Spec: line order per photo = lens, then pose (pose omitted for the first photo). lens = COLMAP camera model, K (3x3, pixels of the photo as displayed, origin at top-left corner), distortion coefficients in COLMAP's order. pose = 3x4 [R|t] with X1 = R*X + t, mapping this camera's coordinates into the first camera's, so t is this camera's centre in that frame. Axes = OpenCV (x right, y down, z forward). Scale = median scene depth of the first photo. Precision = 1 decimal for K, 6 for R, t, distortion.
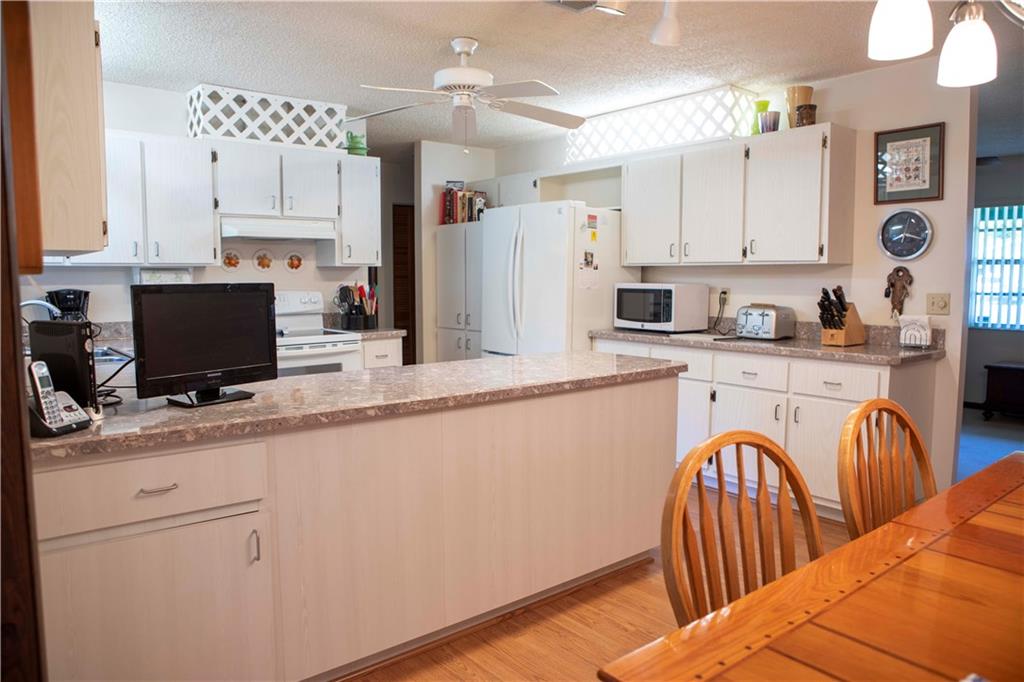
lens RADIAL K [[704.0, 0, 510.6], [0, 704.0, 335.7], [0, 0, 1]] dist [-0.051584, -0.000059]
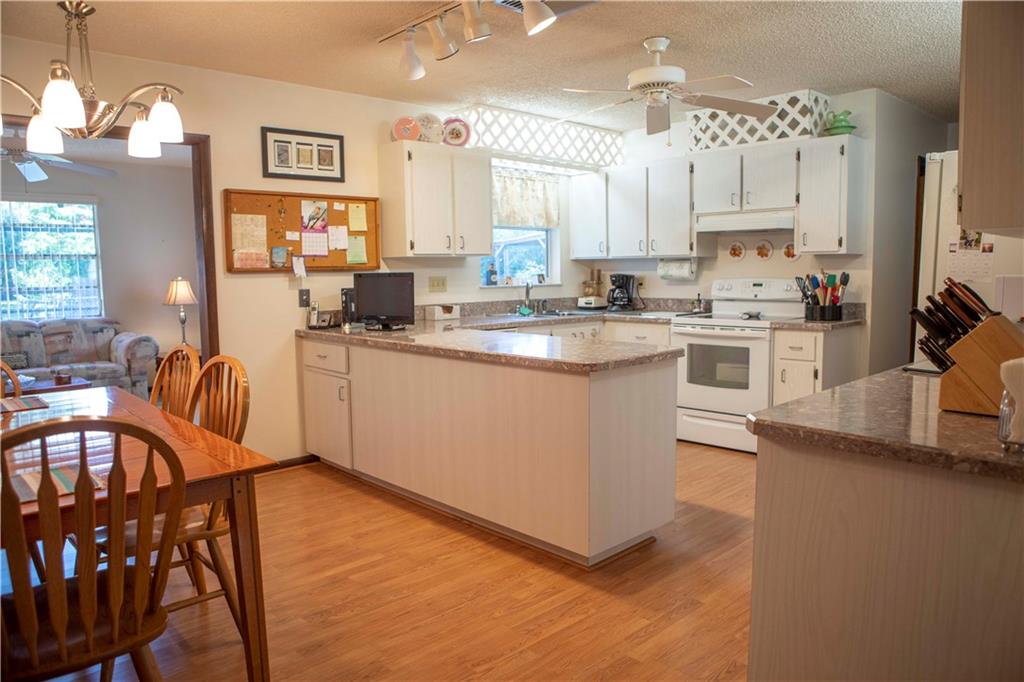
lens RADIAL K [[699.5, 0, 510.7], [0, 699.5, 345.4], [0, 0, 1]] dist [-0.108845, 0.079288]
pose [[0.068090, 0.108364, -0.991777, 0.763718], [-0.072956, 0.991963, 0.103376, -0.045689], [0.995008, 0.065317, 0.075448, 0.574375]]
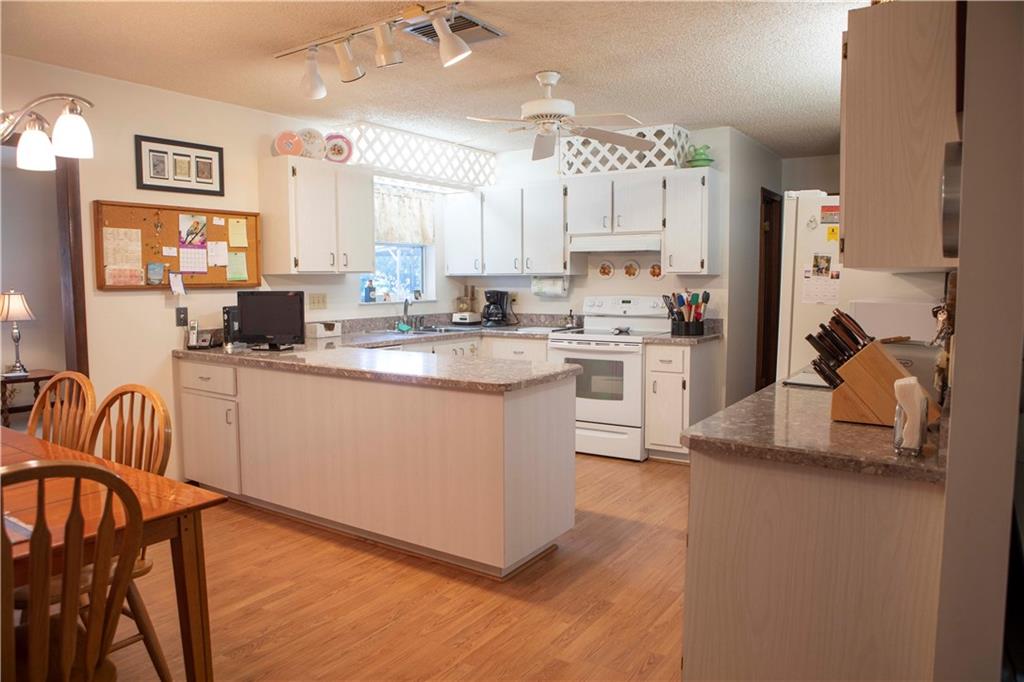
lens RADIAL K [[699.5, 0, 510.7], [0, 699.5, 345.4], [0, 0, 1]] dist [-0.108845, 0.079288]
pose [[0.287591, 0.092732, -0.953254, 0.773799], [-0.079907, 0.994155, 0.072604, -0.053561], [0.954414, 0.055291, 0.293319, 0.506336]]
